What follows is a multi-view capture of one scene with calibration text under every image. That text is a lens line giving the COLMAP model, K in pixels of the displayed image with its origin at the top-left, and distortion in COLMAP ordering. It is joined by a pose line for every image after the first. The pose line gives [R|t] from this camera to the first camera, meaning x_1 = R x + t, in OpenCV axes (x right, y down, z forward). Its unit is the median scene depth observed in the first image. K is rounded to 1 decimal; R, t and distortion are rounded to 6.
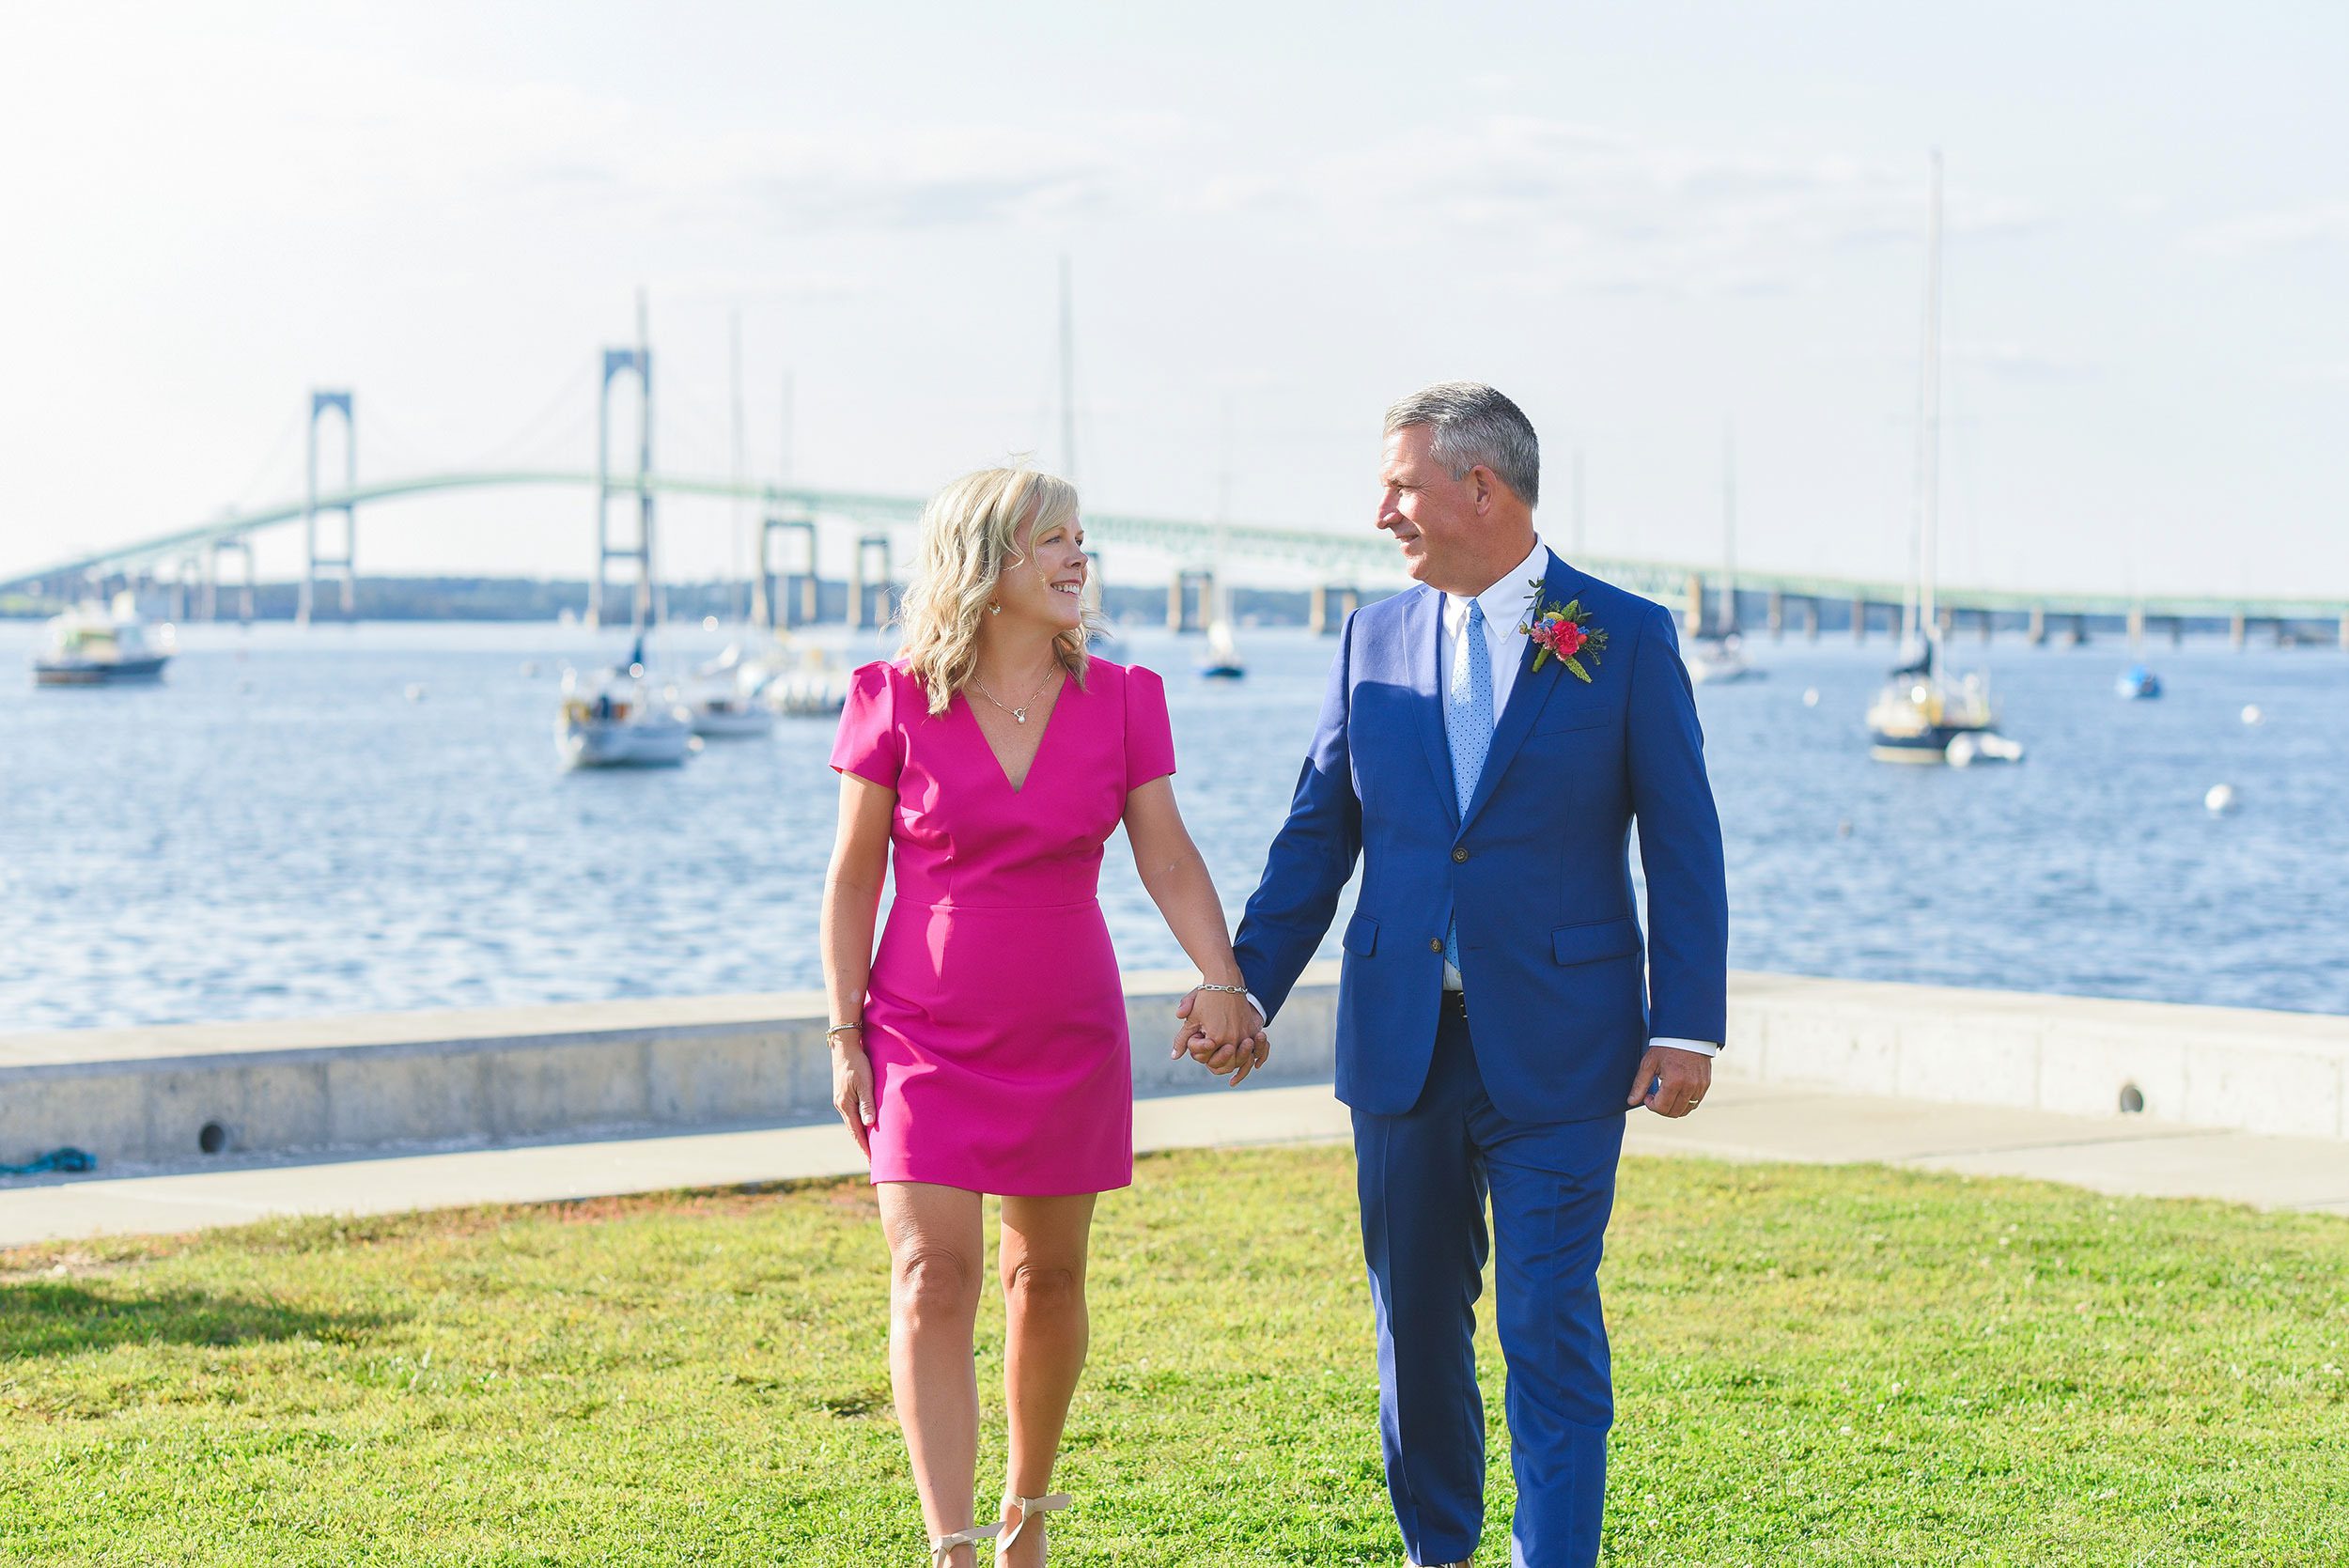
lens RADIAL K [[6202.7, 0, 1166.8], [0, 6202.7, 786.4], [0, 0, 1]] dist [-0.083253, -0.405558]
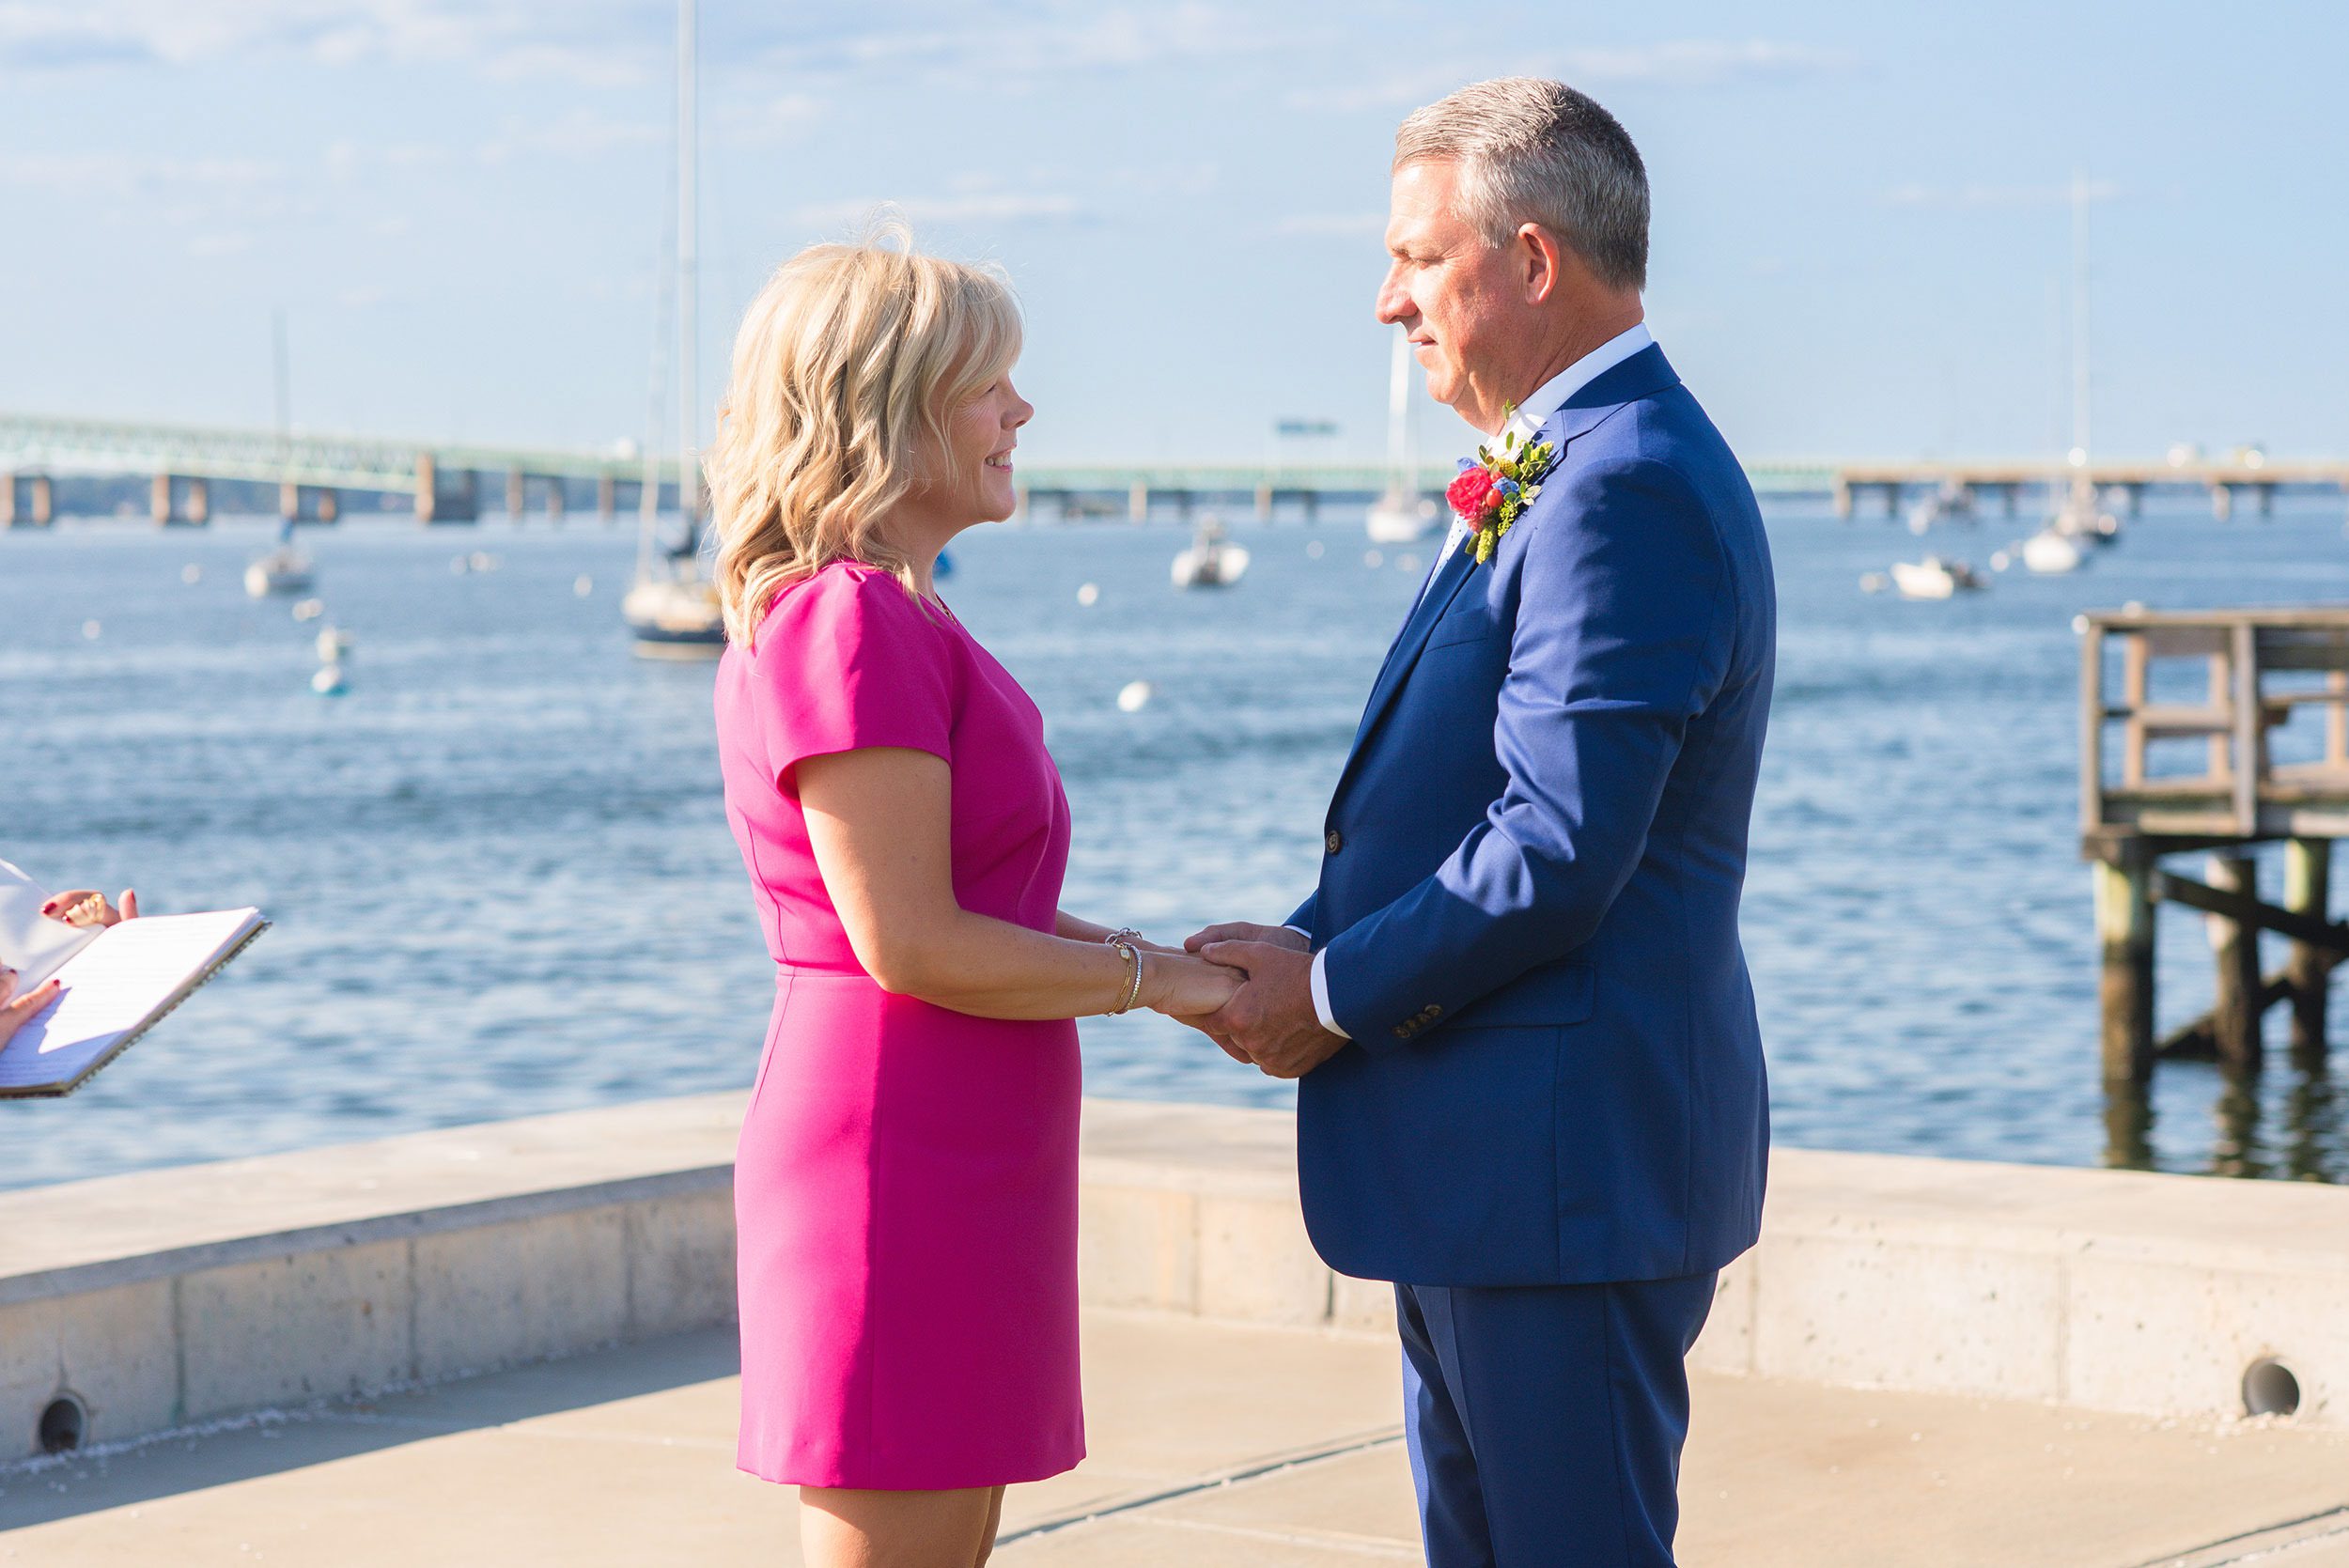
lens RADIAL K [[6256.7, 0, 1140.1], [0, 6256.7, 787.4], [0, 0, 1]] dist [-0.074808, -0.914999]
pose [[0.976874, -0.025803, 0.212251, -0.051456], [0.021847, 0.999542, 0.020963, -0.014331], [-0.212695, -0.015841, 0.976990, 0.554575]]
